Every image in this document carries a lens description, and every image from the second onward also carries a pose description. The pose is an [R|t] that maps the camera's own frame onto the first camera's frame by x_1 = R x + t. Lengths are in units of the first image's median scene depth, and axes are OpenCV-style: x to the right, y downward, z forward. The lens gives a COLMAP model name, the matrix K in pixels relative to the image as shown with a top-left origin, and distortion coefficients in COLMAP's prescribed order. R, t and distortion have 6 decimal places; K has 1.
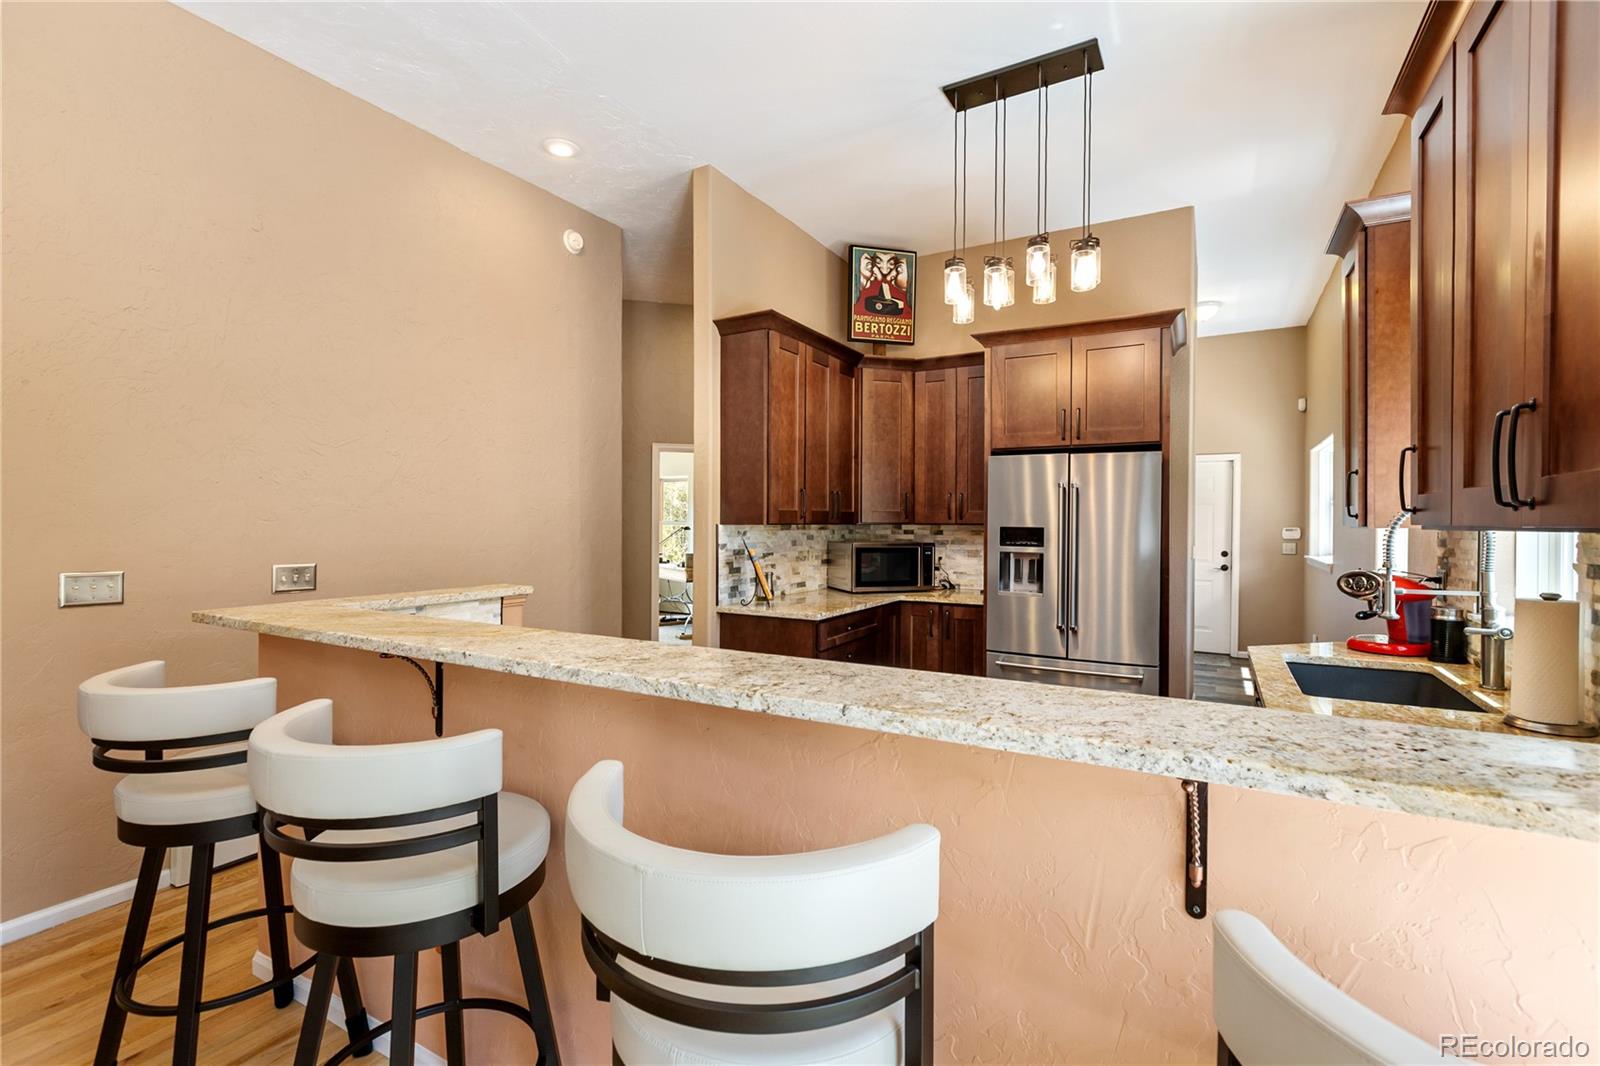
lens RADIAL K [[731.6, 0, 809.3], [0, 731.6, 524.8], [0, 0, 1]] dist [0.016584, 0.000178]
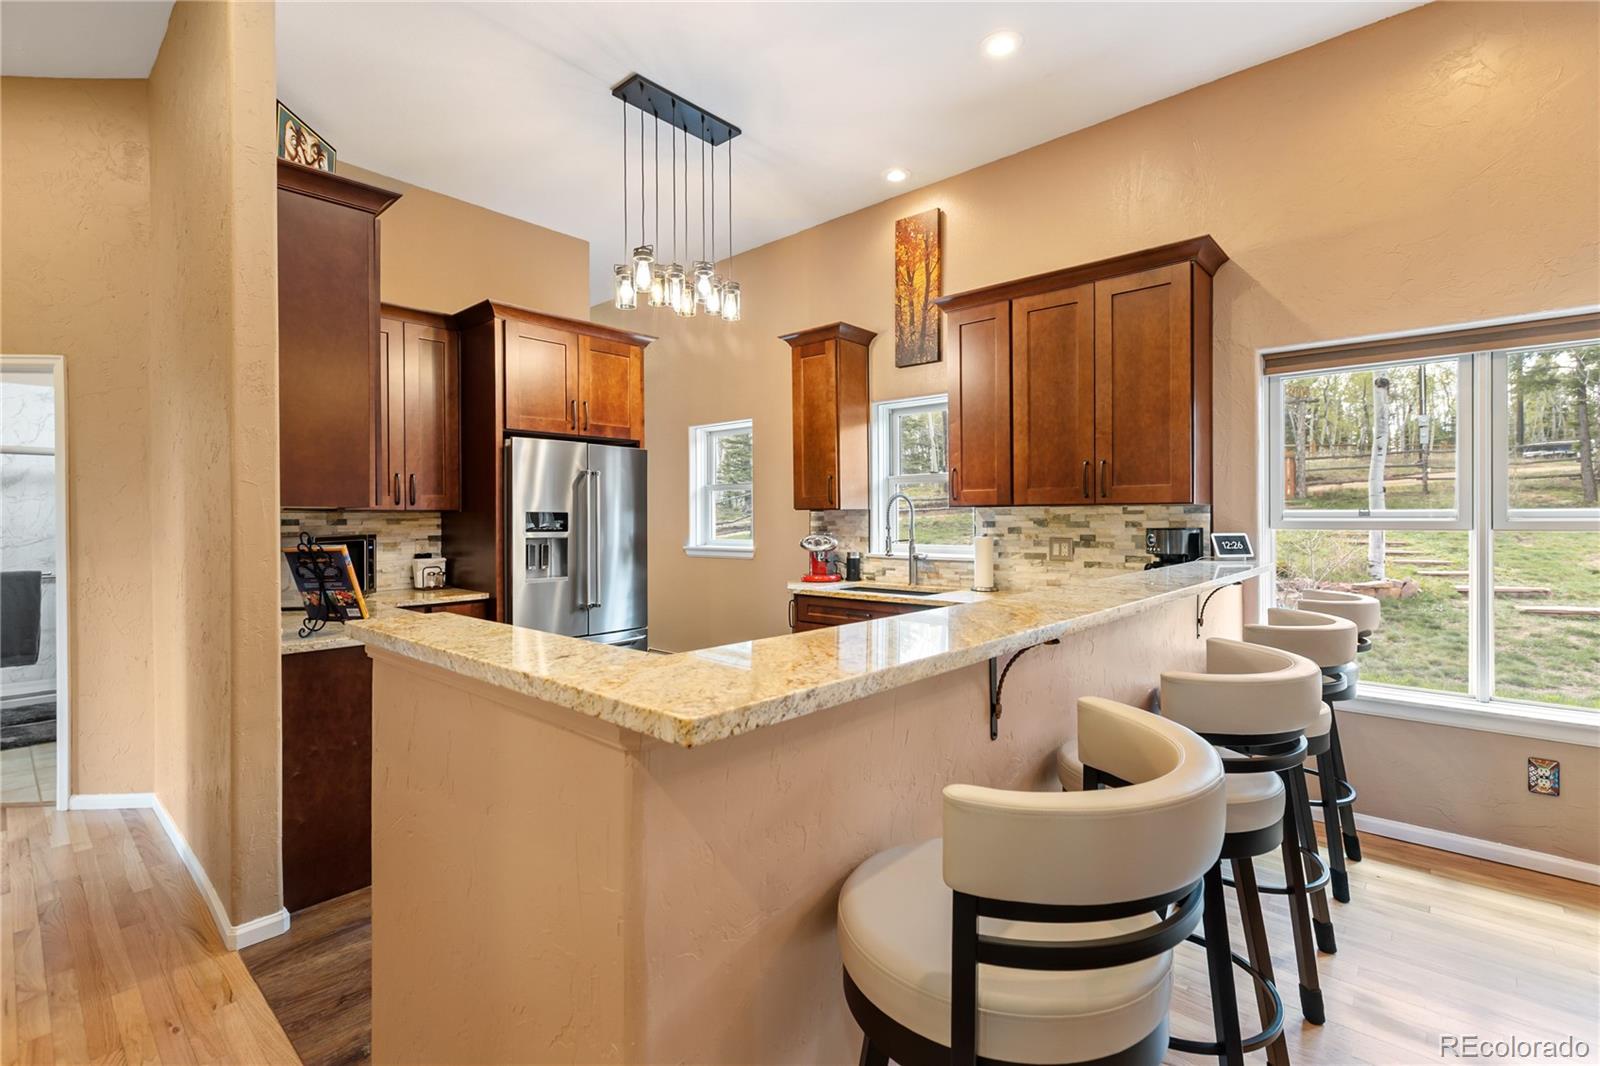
lens RADIAL K [[731.6, 0, 810.4], [0, 731.6, 516.9], [0, 0, 1]] dist [0.016584, 0.000178]
pose [[0.219617, -0.007412, 0.975558, -0.502765], [0.007784, 0.999953, 0.005845, 0.004783], [-0.975555, 0.006310, 0.219665, 0.367155]]
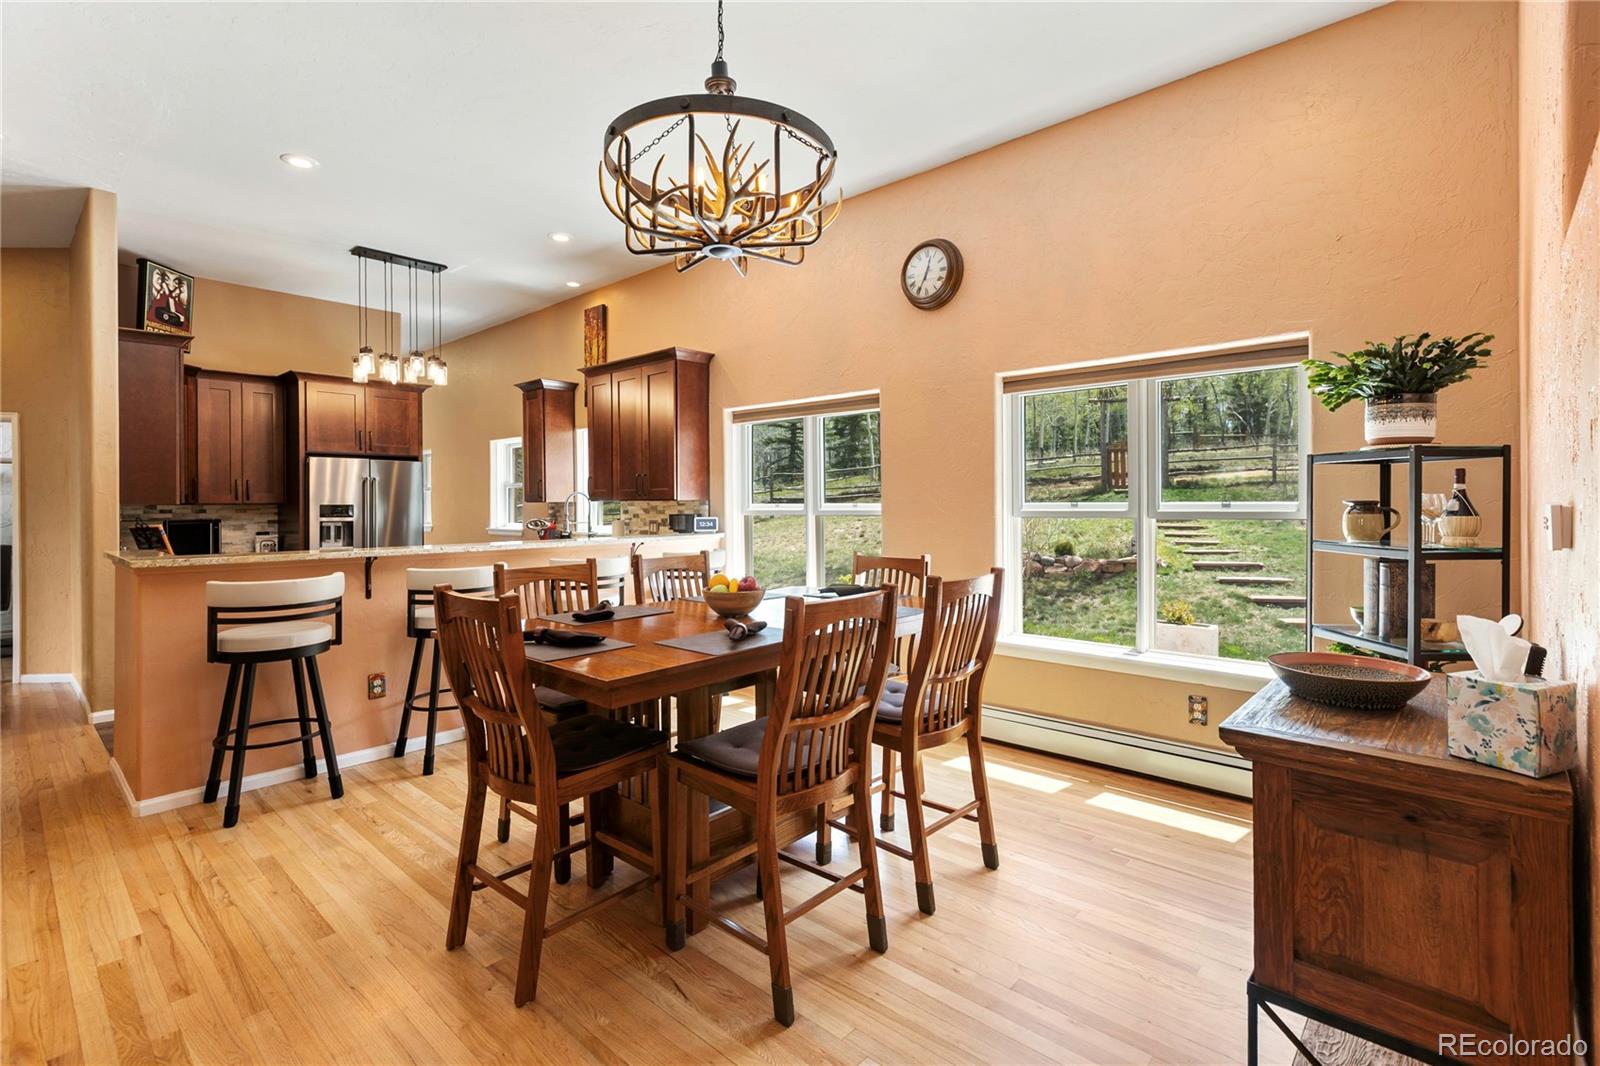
lens RADIAL K [[731.6, 0, 807.1], [0, 731.6, 502.2], [0, 0, 1]] dist [0.016584, 0.000178]
pose [[0.221519, -0.005931, 0.975138, -0.833942], [0.009323, 0.999949, 0.003964, 0.000175], [-0.975111, 0.008213, 0.221563, -0.249533]]
